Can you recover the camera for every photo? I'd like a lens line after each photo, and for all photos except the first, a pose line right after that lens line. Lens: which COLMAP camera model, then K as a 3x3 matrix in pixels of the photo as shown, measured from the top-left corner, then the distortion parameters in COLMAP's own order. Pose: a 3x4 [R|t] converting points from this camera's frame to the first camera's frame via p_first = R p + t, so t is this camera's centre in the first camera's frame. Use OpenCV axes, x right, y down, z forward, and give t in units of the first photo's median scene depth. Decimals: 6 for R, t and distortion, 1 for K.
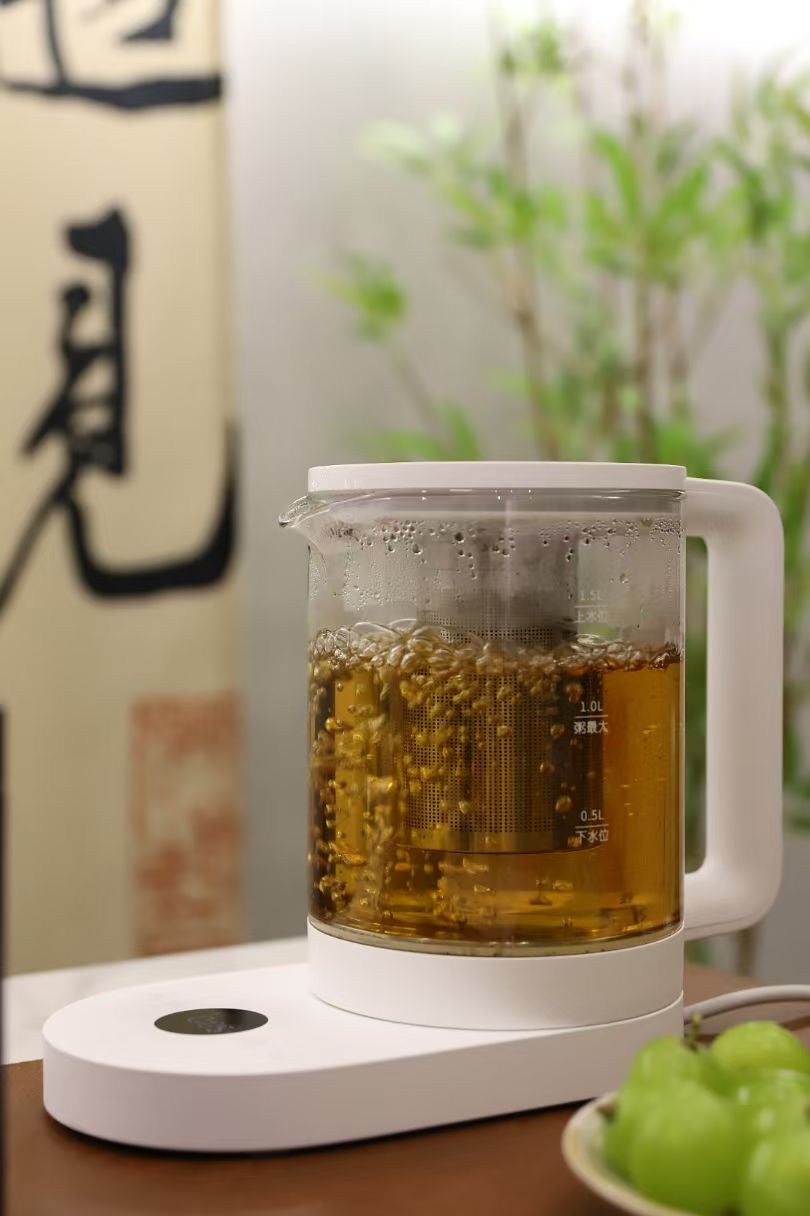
lens RADIAL K [[1961.8, 0, 405.0], [0, 1961.8, 608.0], [0, 0, 1]] dist [0.086647, 0.097284]
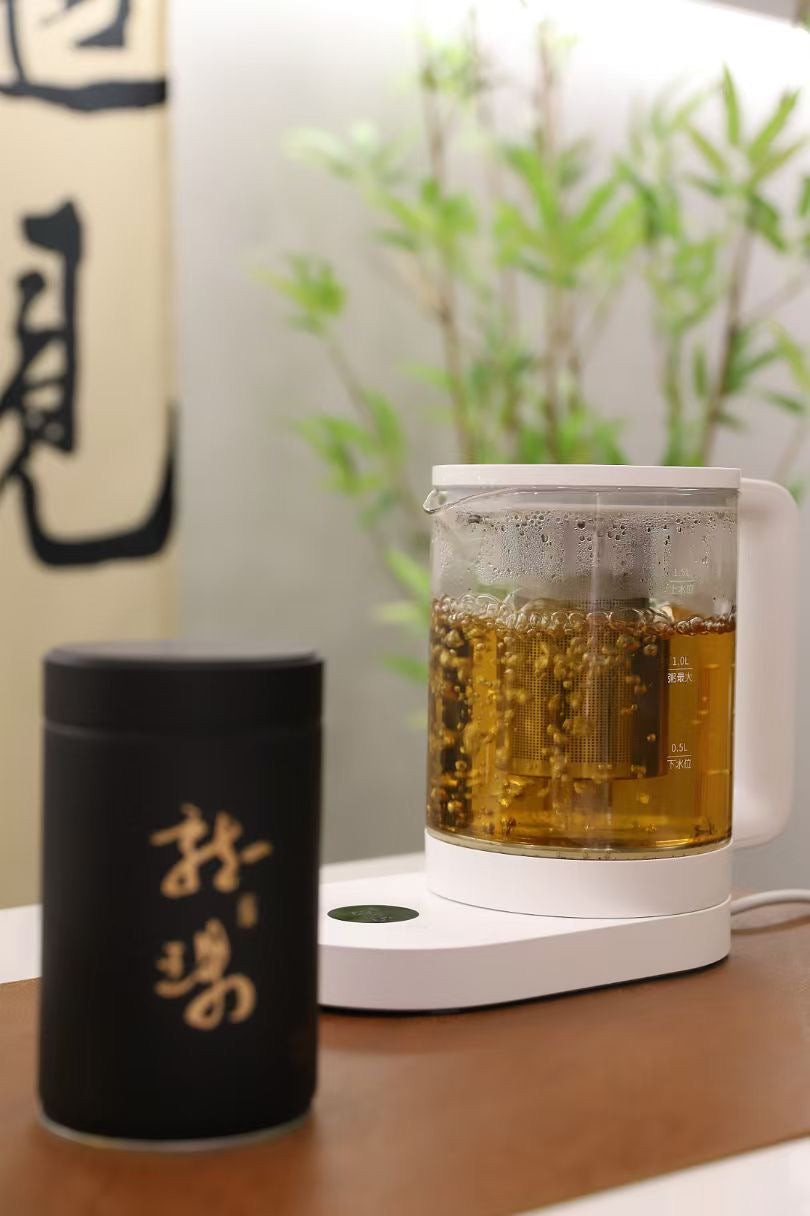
lens RADIAL K [[1961.8, 0, 405.0], [0, 1961.8, 608.0], [0, 0, 1]] dist [0.086647, 0.097284]
pose [[0.993262, 0.008480, 0.115576, -0.087710], [-0.010310, 0.999831, 0.015249, -0.000524], [-0.115427, -0.016338, 0.993182, -0.088845]]
